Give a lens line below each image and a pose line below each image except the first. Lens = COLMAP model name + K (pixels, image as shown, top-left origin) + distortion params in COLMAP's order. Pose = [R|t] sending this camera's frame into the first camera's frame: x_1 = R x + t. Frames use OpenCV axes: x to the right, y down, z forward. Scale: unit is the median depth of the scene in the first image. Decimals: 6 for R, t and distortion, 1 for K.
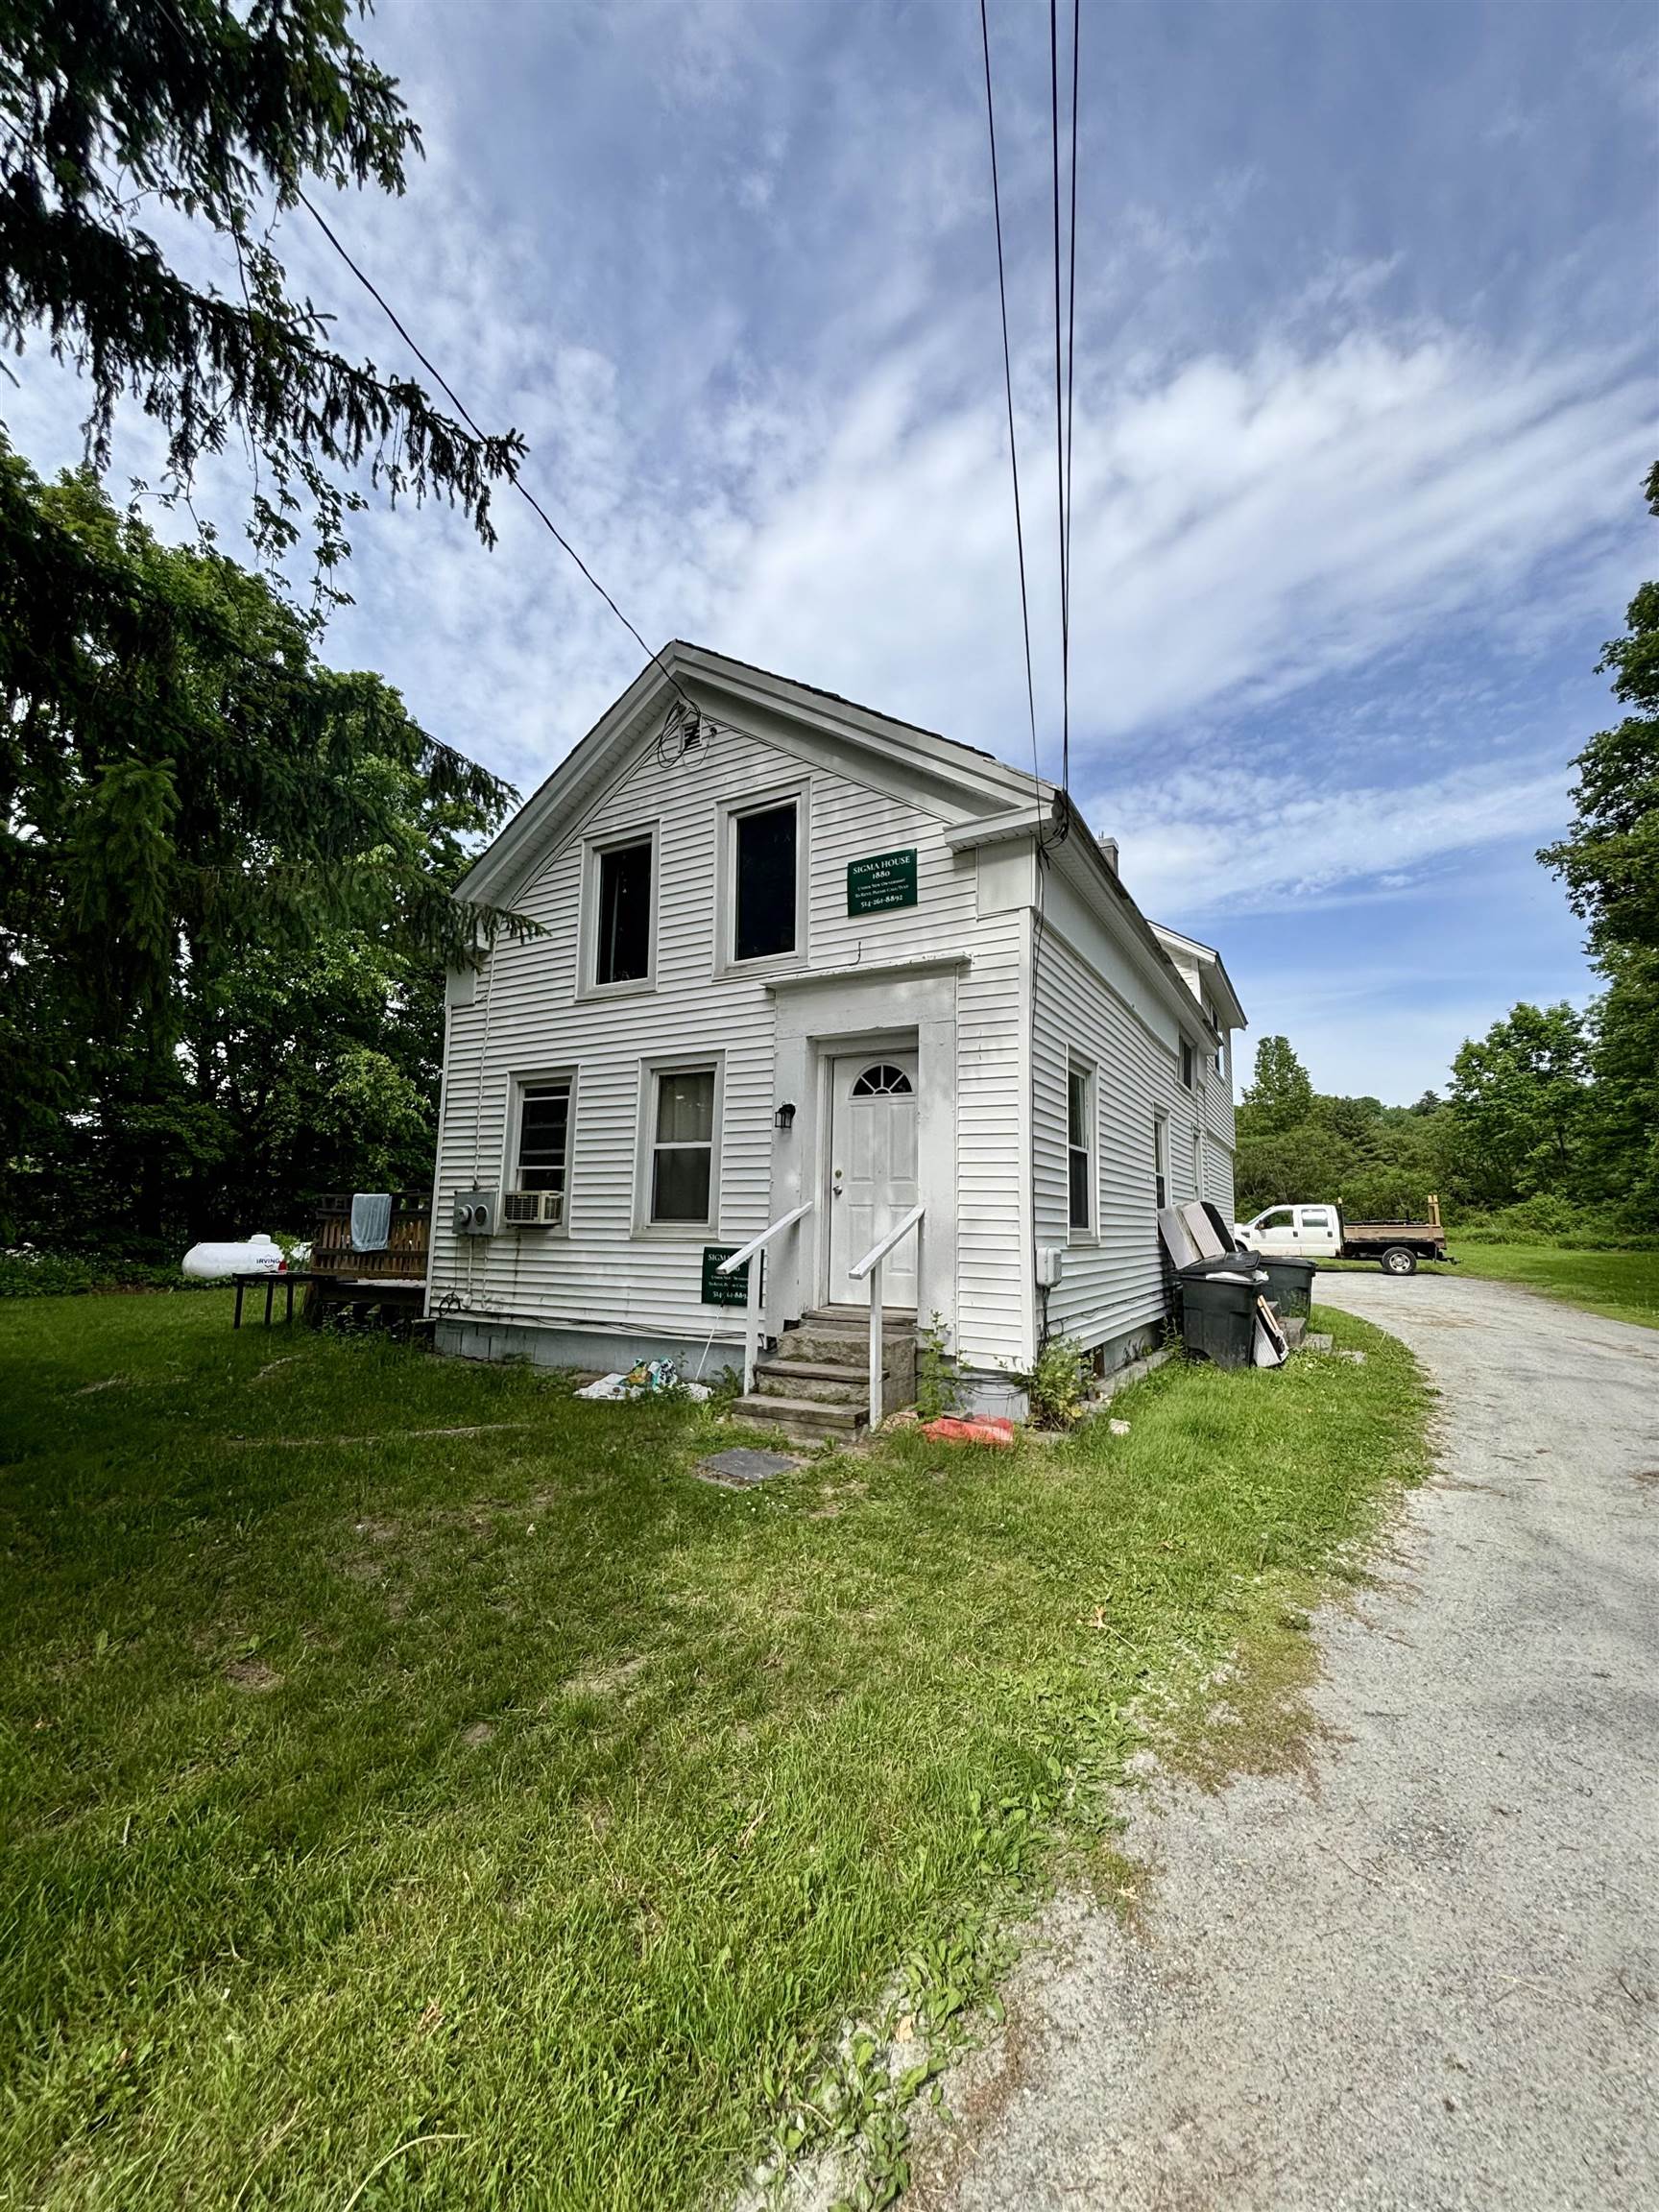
lens RADIAL K [[891.3, 0, 838.1], [0, 891.3, 1098.9], [0, 0, 1]] dist [0.000636, -0.000282]
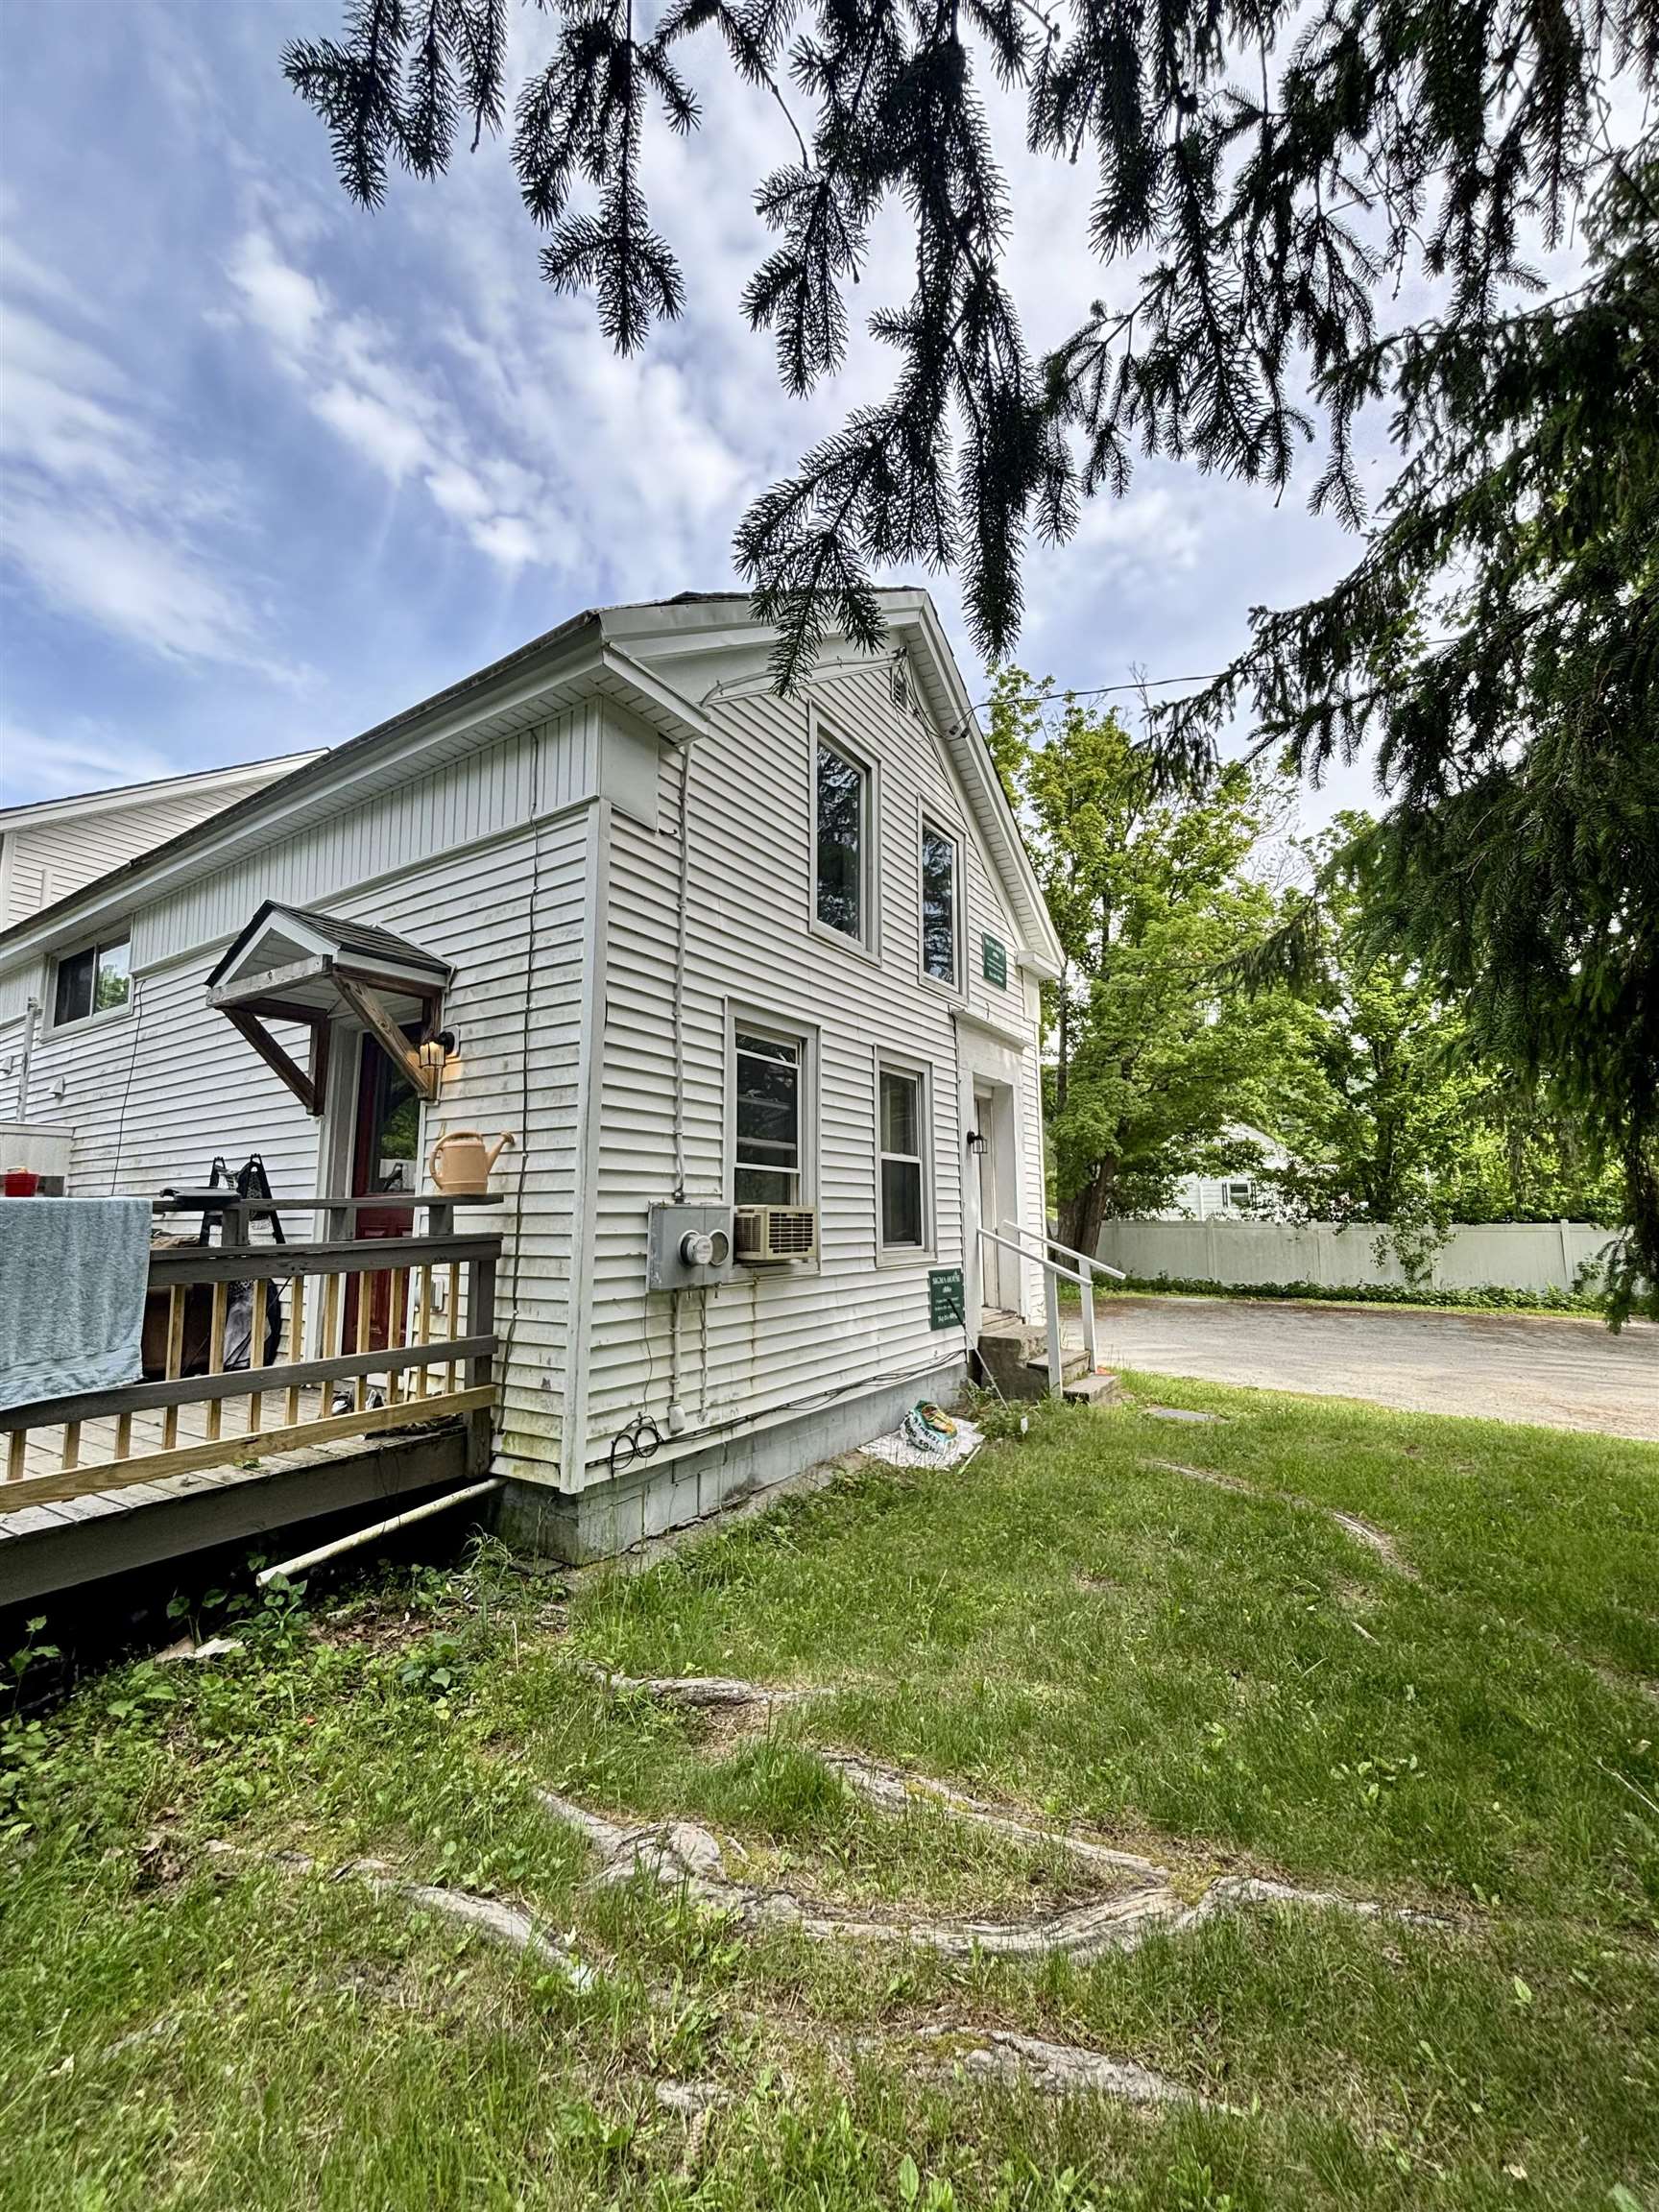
lens RADIAL K [[898.6, 0, 828.5], [0, 898.6, 1097.3], [0, 0, 1]] dist [0.001010, -0.000035]
pose [[0.059646, 0.124157, 0.990468, -1.063720], [-0.129545, 0.984807, -0.115646, 0.105499], [-0.989778, -0.121413, 0.074823, 1.012182]]
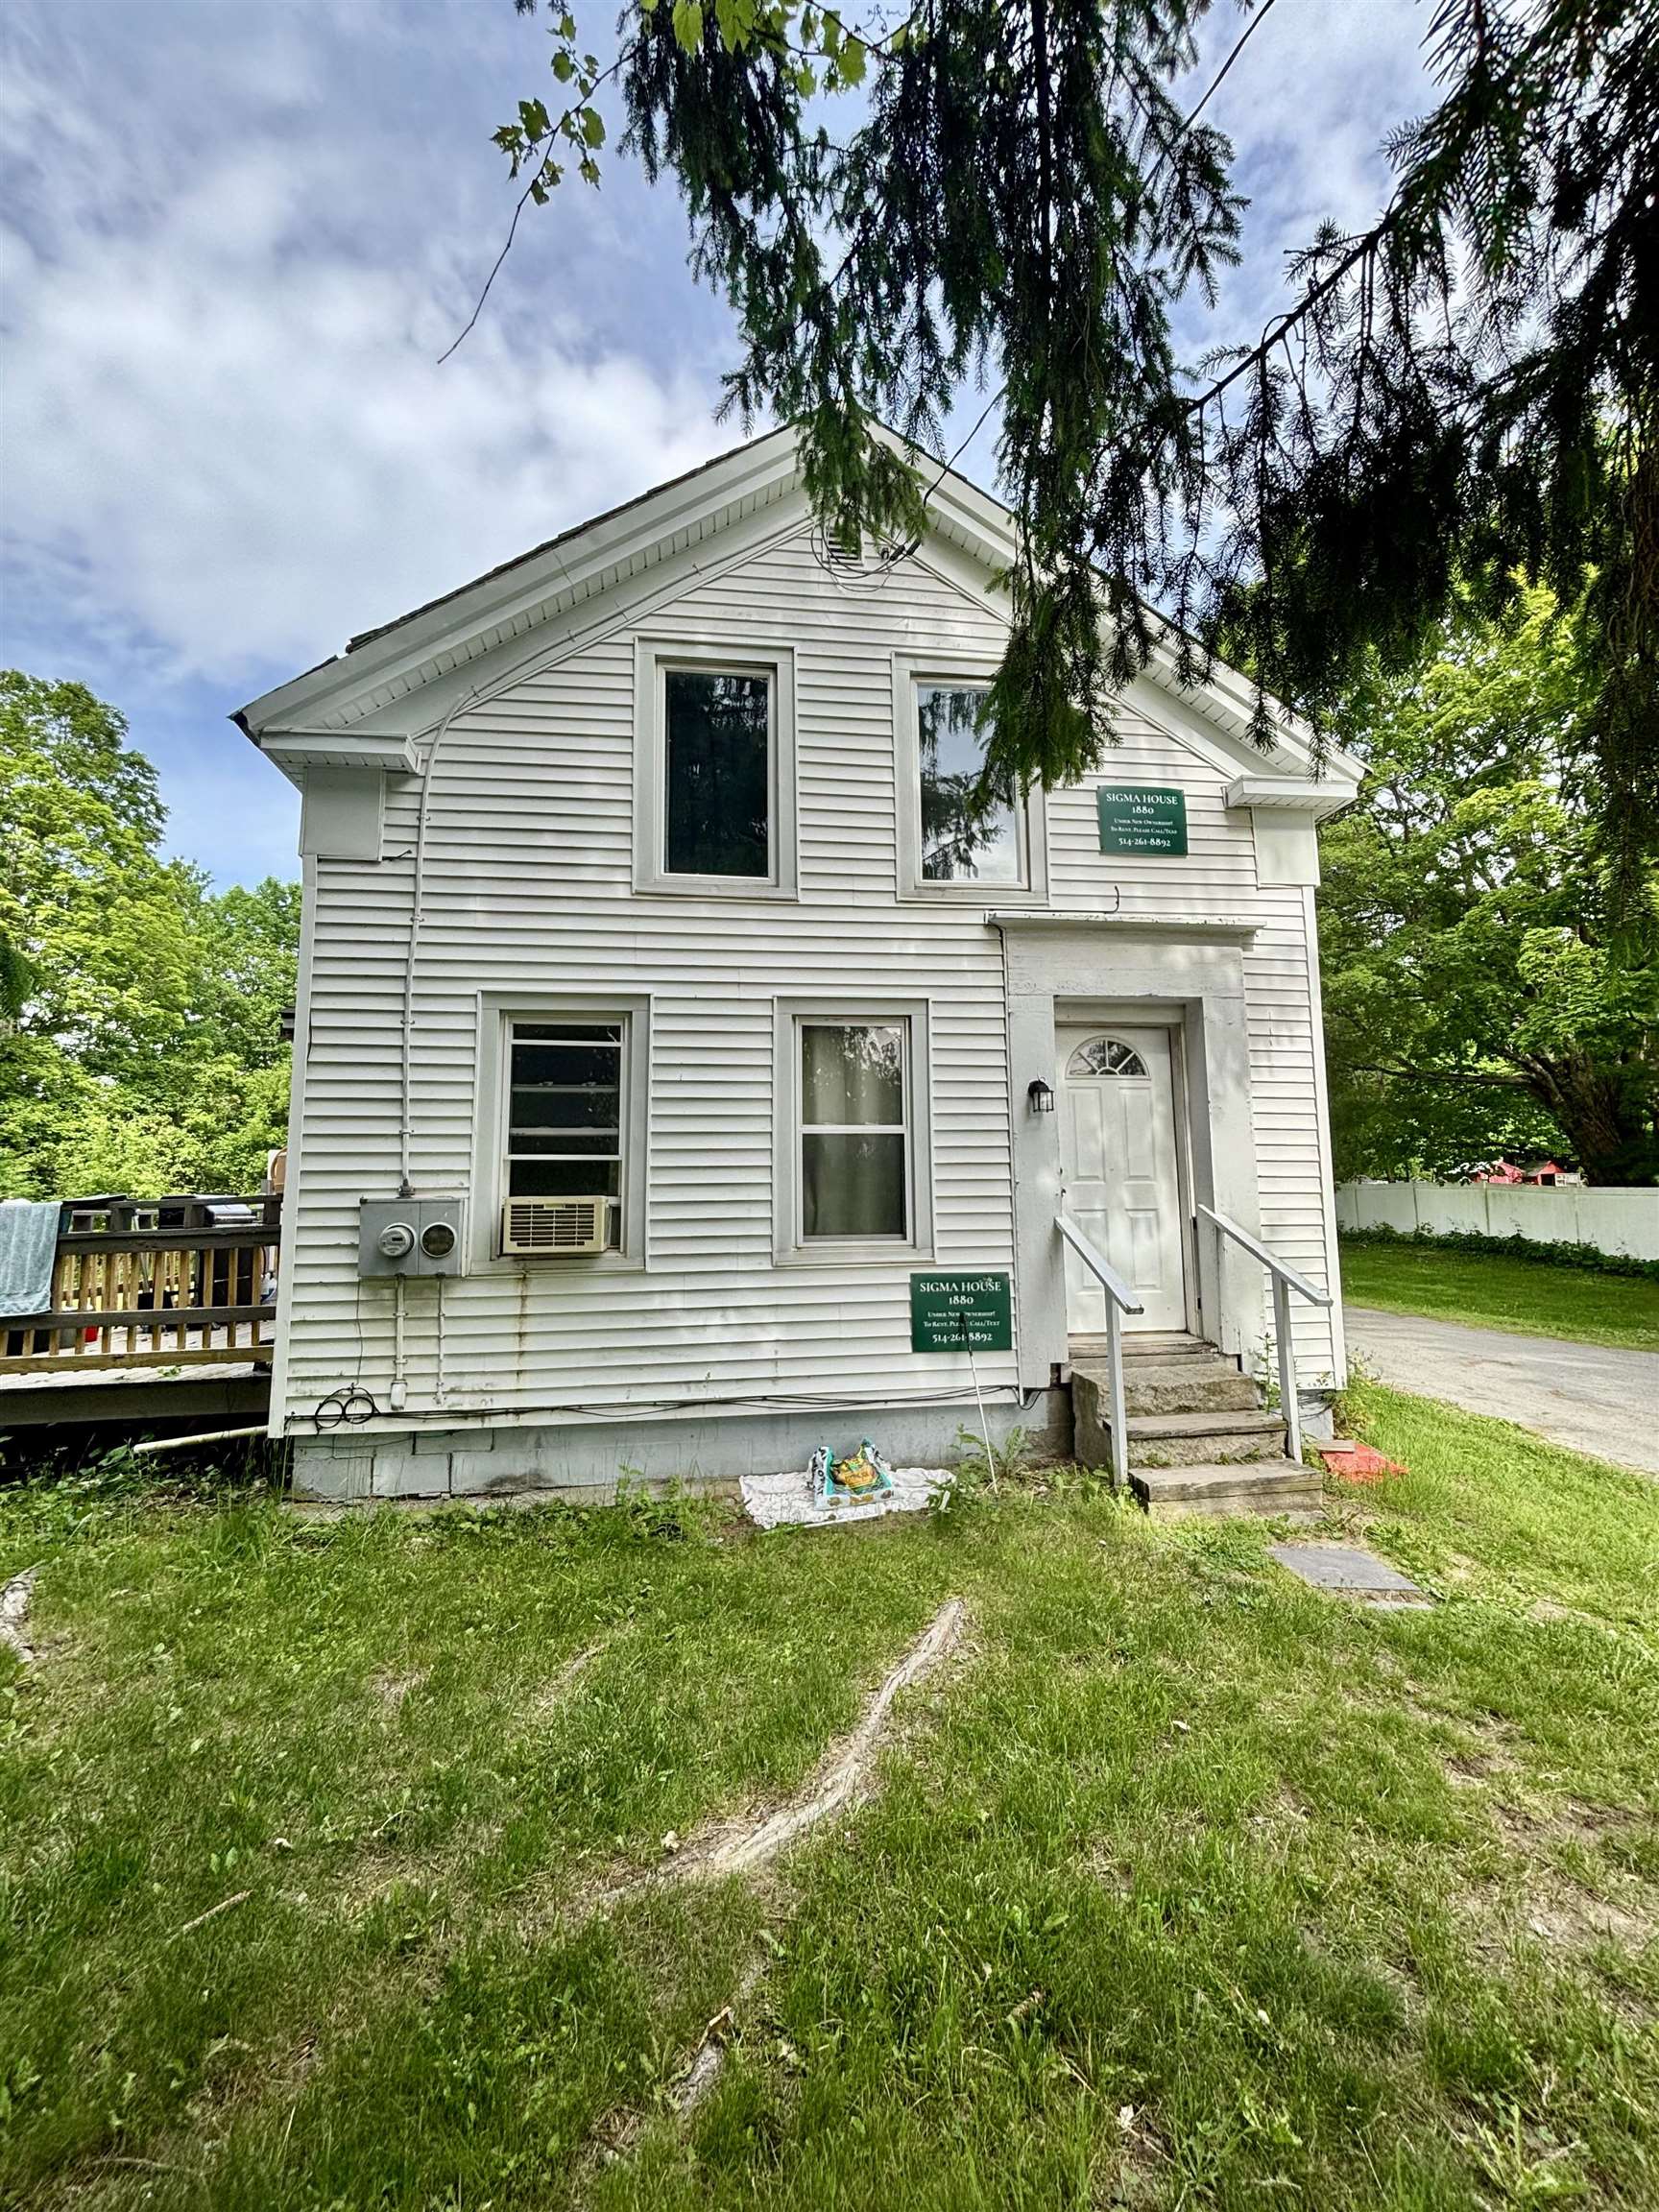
lens RADIAL K [[902.5, 0, 828.0], [0, 902.5, 1086.6], [0, 0, 1]] dist [-0.011798, -0.000210]
pose [[0.800630, 0.045652, 0.597418, -0.613688], [-0.060955, 0.998126, 0.005417, 0.016540], [-0.596051, -0.040753, 0.801912, 0.447964]]
